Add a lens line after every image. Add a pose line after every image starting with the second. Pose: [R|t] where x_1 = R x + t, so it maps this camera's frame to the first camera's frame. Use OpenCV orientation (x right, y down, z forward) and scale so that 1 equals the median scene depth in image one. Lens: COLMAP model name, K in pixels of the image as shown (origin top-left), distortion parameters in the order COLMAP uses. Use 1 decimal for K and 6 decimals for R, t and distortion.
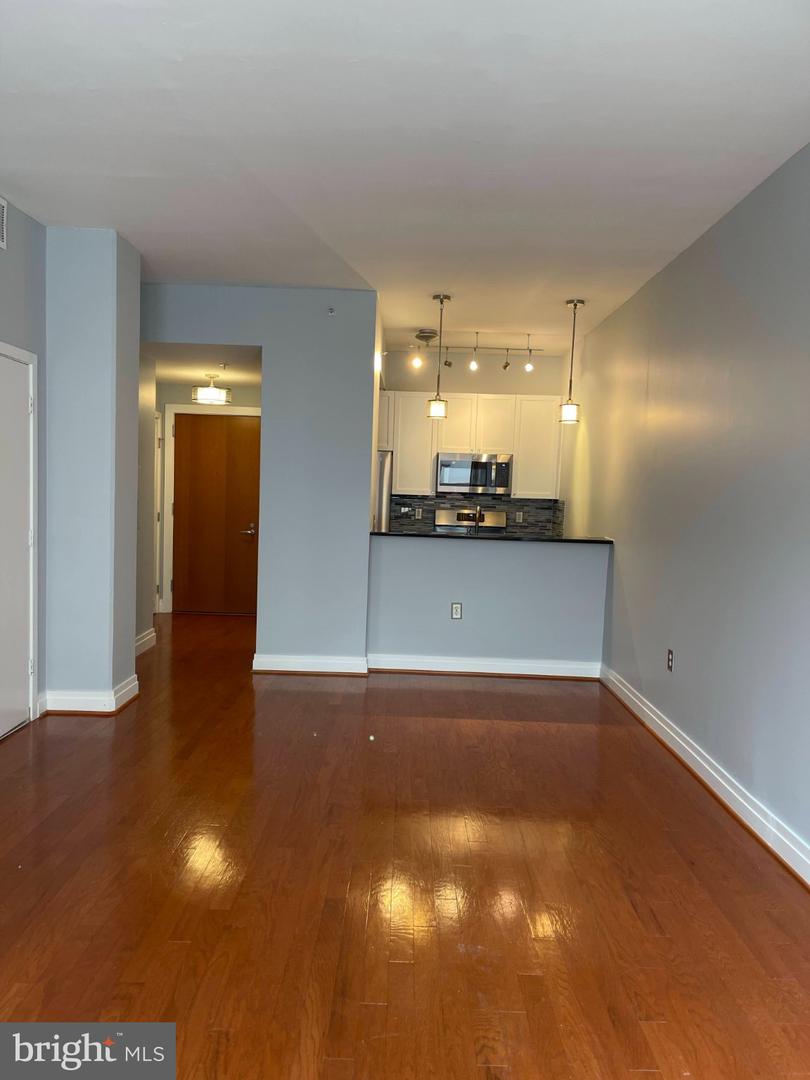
lens RADIAL K [[821.2, 0, 400.2], [0, 821.2, 542.0], [0, 0, 1]] dist [0.047927, -0.033877]
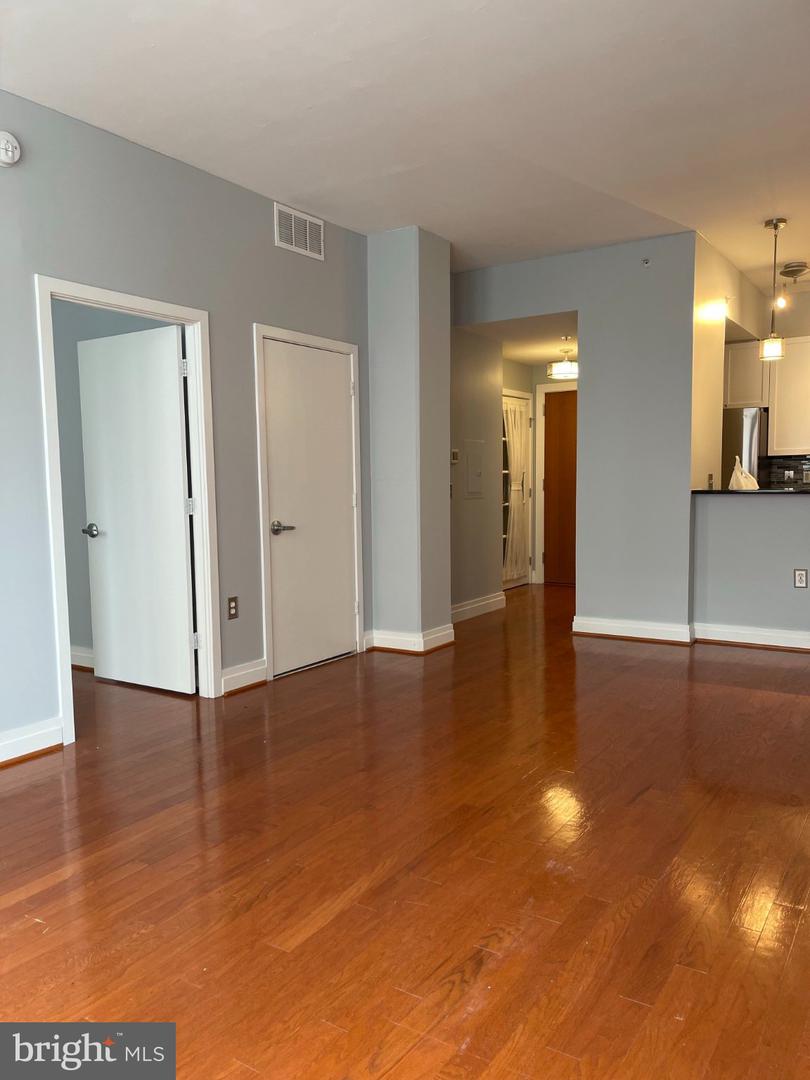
lens RADIAL K [[821.2, 0, 397.1], [0, 821.2, 546.1], [0, 0, 1]] dist [0.047927, -0.033877]
pose [[0.837979, -0.001740, -0.545700, 0.196135], [0.006504, 0.999956, 0.006799, 0.041883], [0.545664, -0.009246, 0.837953, 0.029210]]
